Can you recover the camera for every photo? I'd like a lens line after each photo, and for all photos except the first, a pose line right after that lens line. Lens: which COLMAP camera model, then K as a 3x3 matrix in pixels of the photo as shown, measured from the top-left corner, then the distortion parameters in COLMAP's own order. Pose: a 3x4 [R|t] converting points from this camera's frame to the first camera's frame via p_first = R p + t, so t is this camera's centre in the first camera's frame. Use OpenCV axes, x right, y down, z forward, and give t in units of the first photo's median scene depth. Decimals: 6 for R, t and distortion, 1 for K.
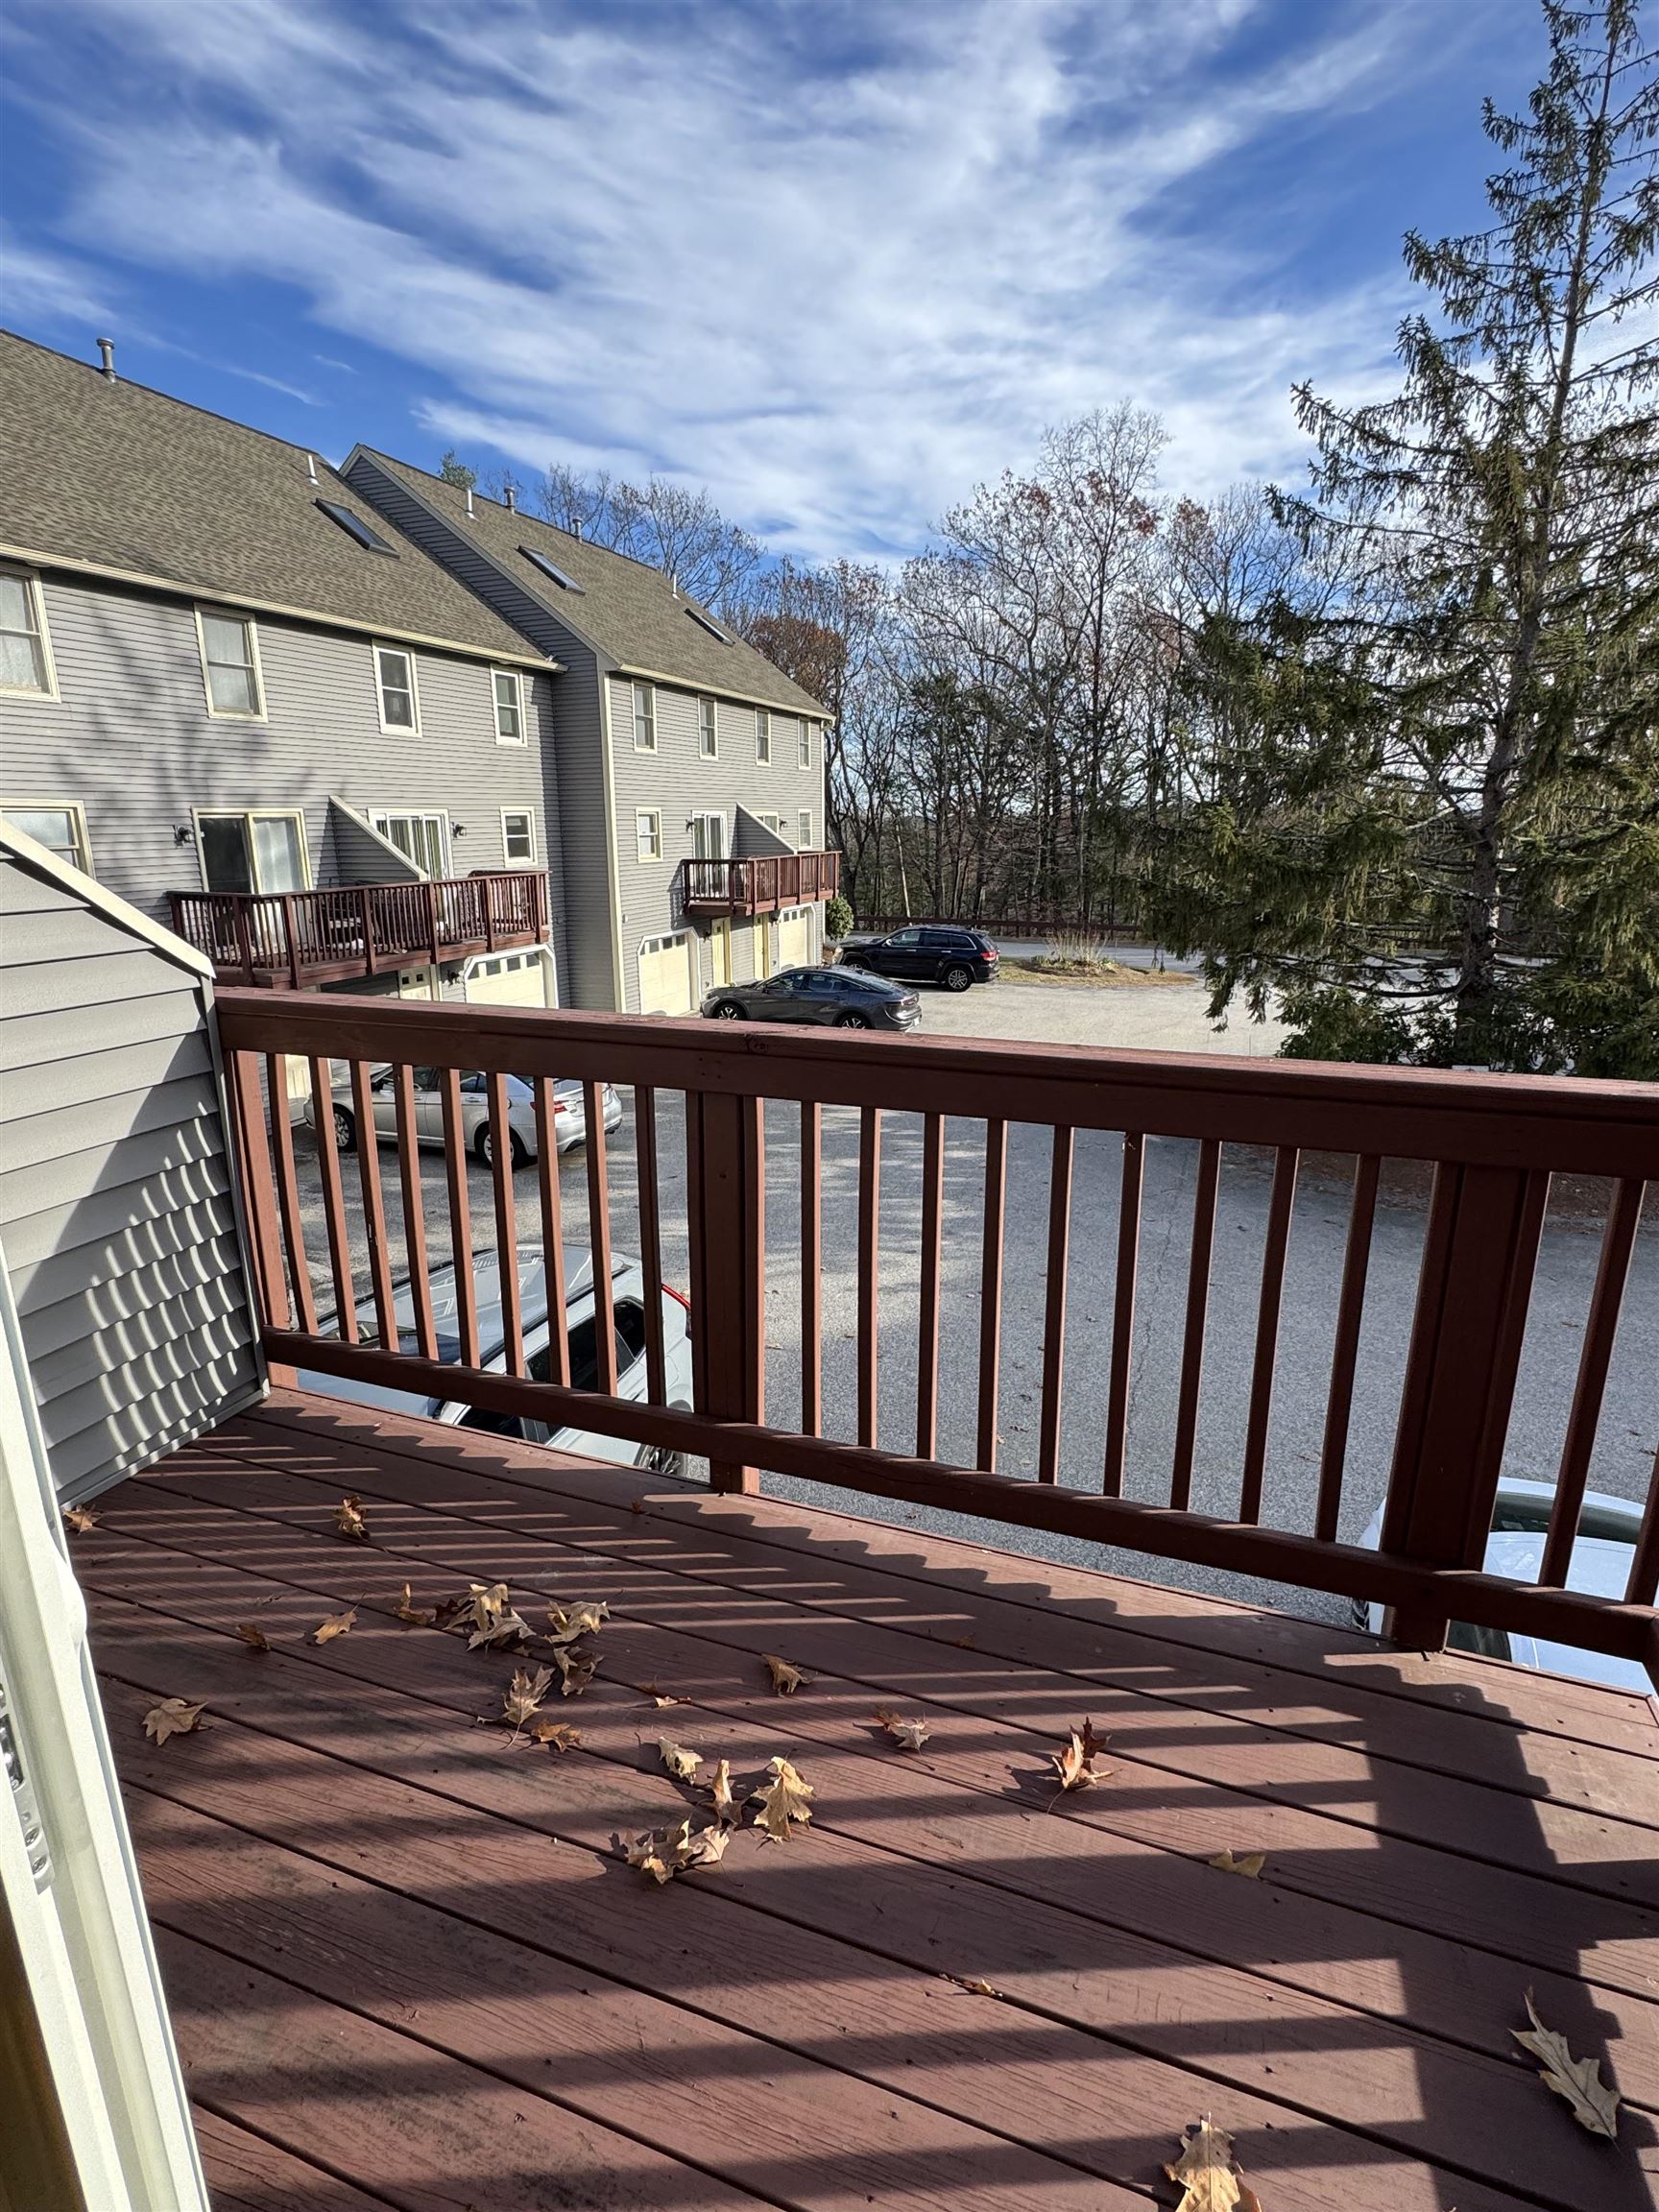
lens RADIAL K [[1100.7, 0, 829.9], [0, 1100.7, 1109.5], [0, 0, 1]] dist [0.000358, 0.001901]
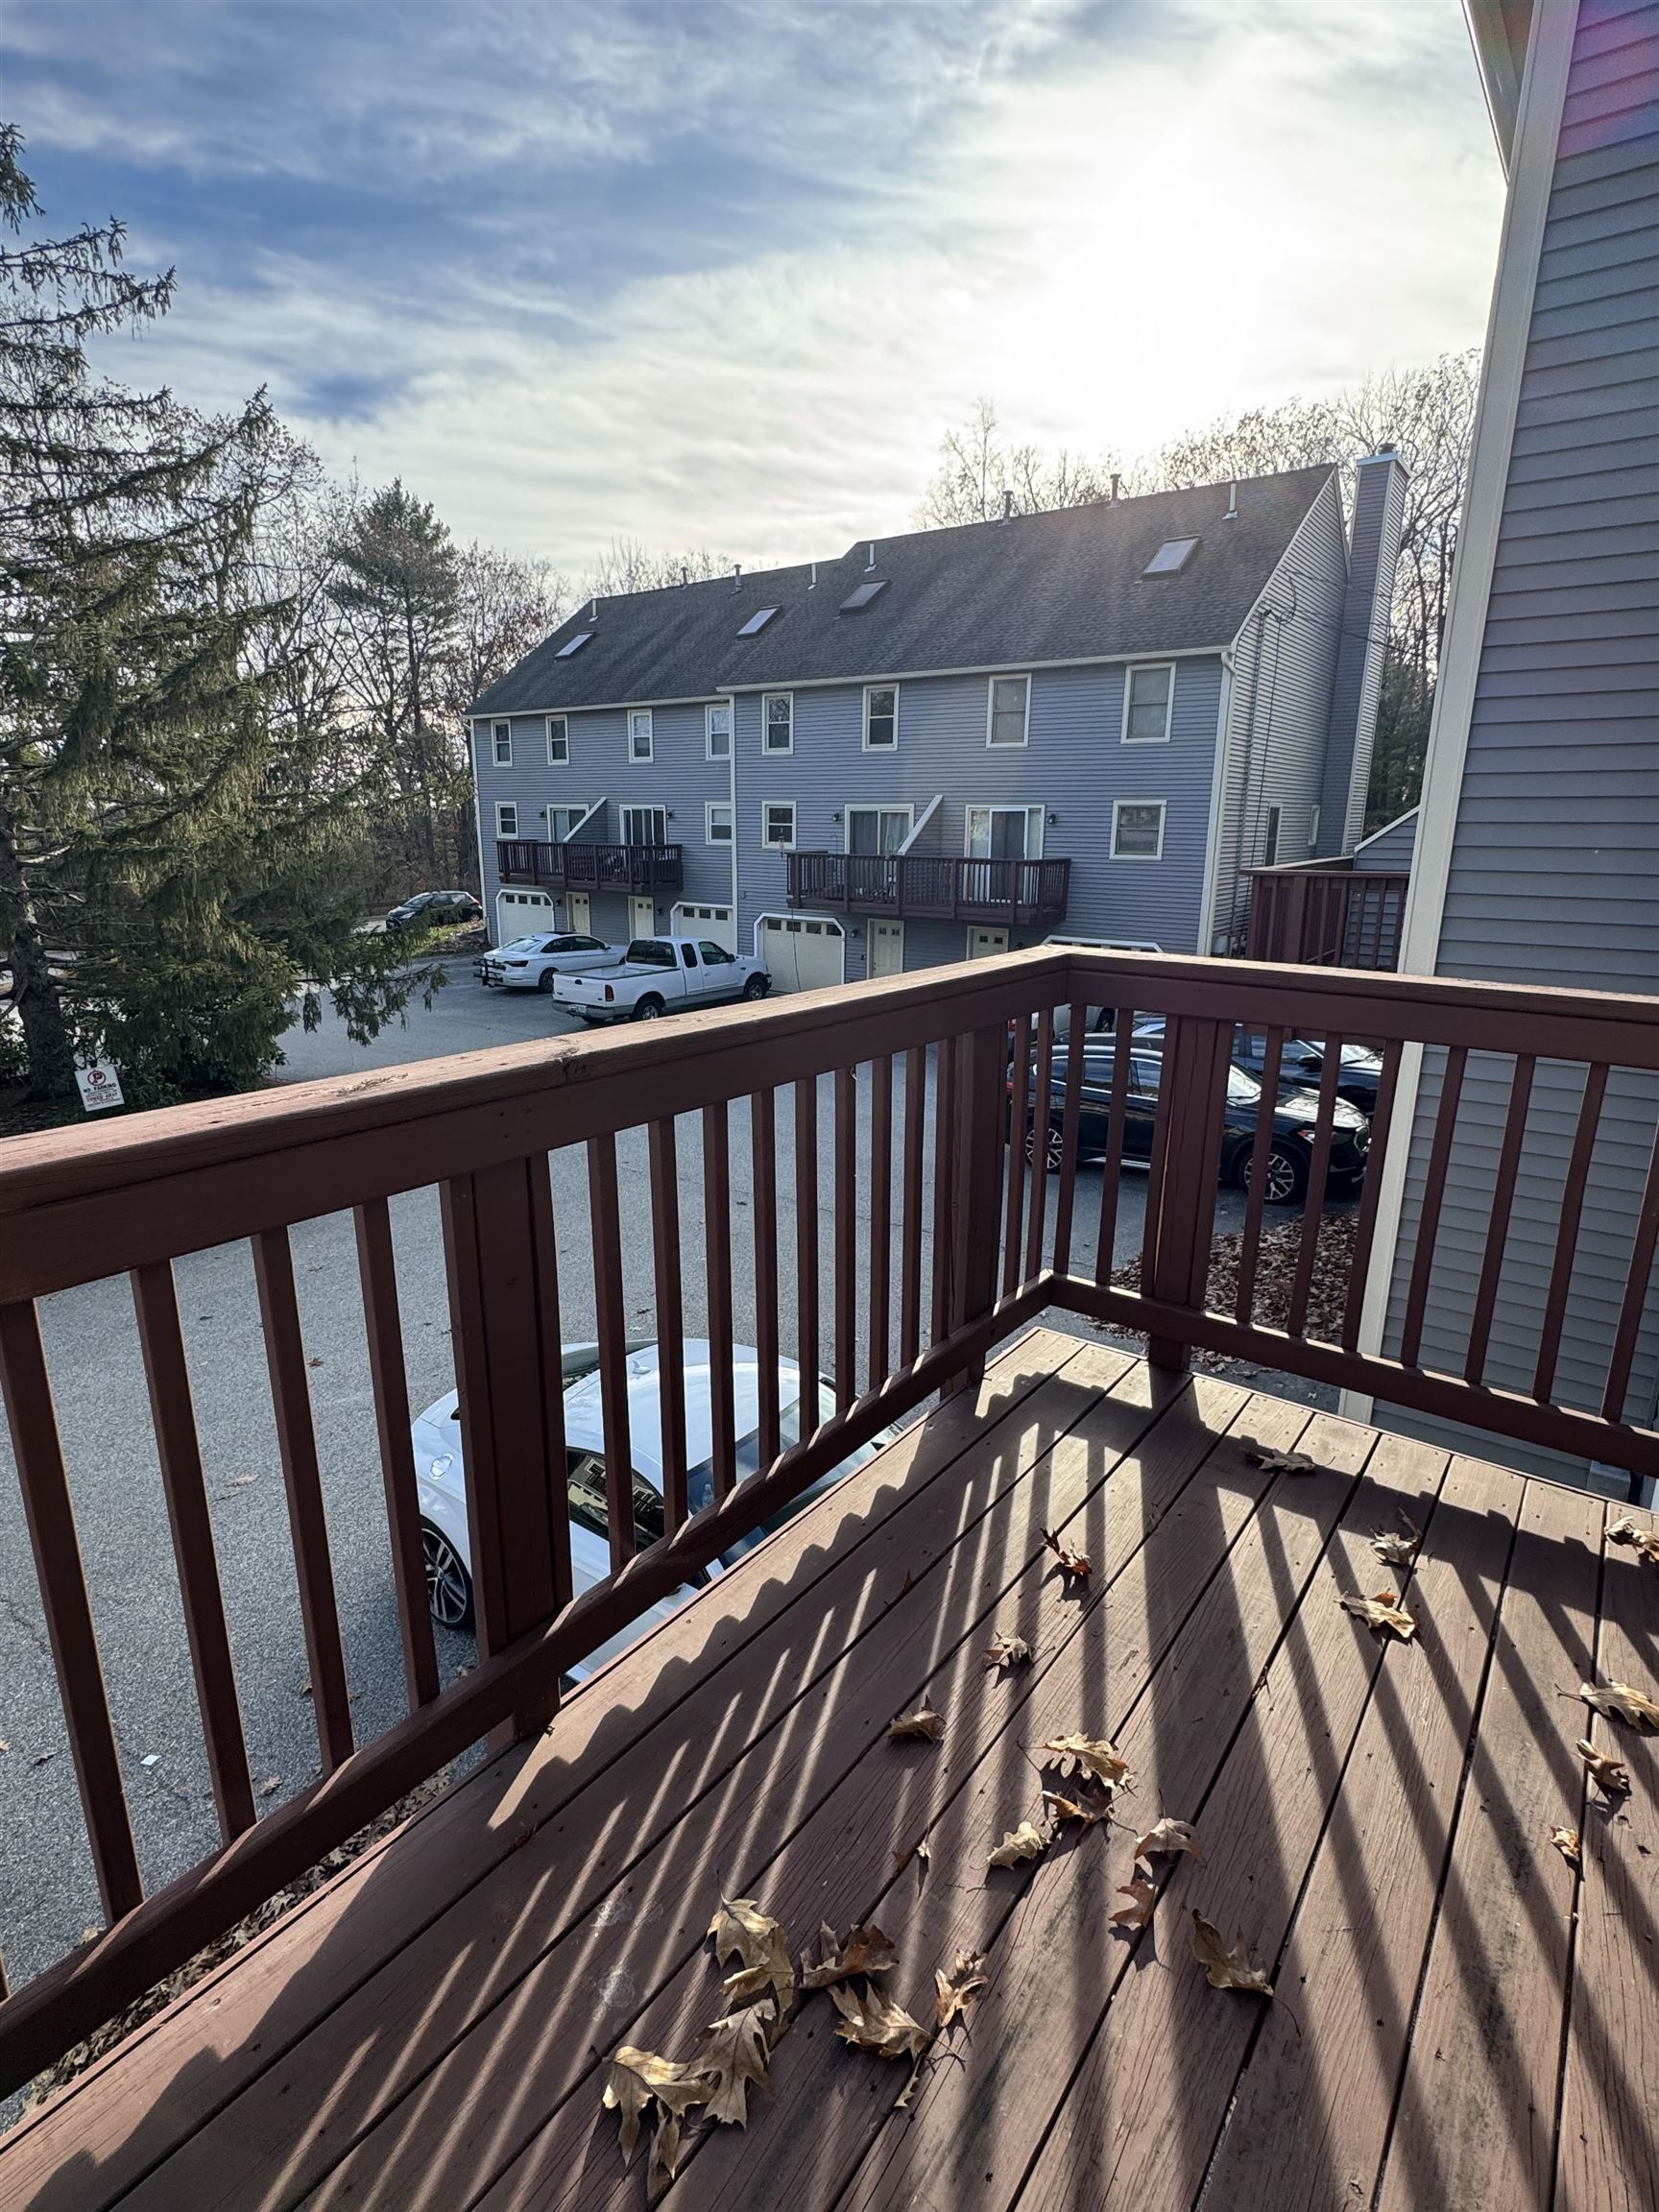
lens RADIAL K [[1100.7, 0, 829.0], [0, 1100.7, 1105.6], [0, 0, 1]] dist [0.000358, 0.001901]
pose [[0.280521, -0.241404, 0.928995, -0.828093], [0.240127, 0.954730, 0.175582, -0.152565], [-0.929326, 0.173823, 0.325789, 0.738808]]
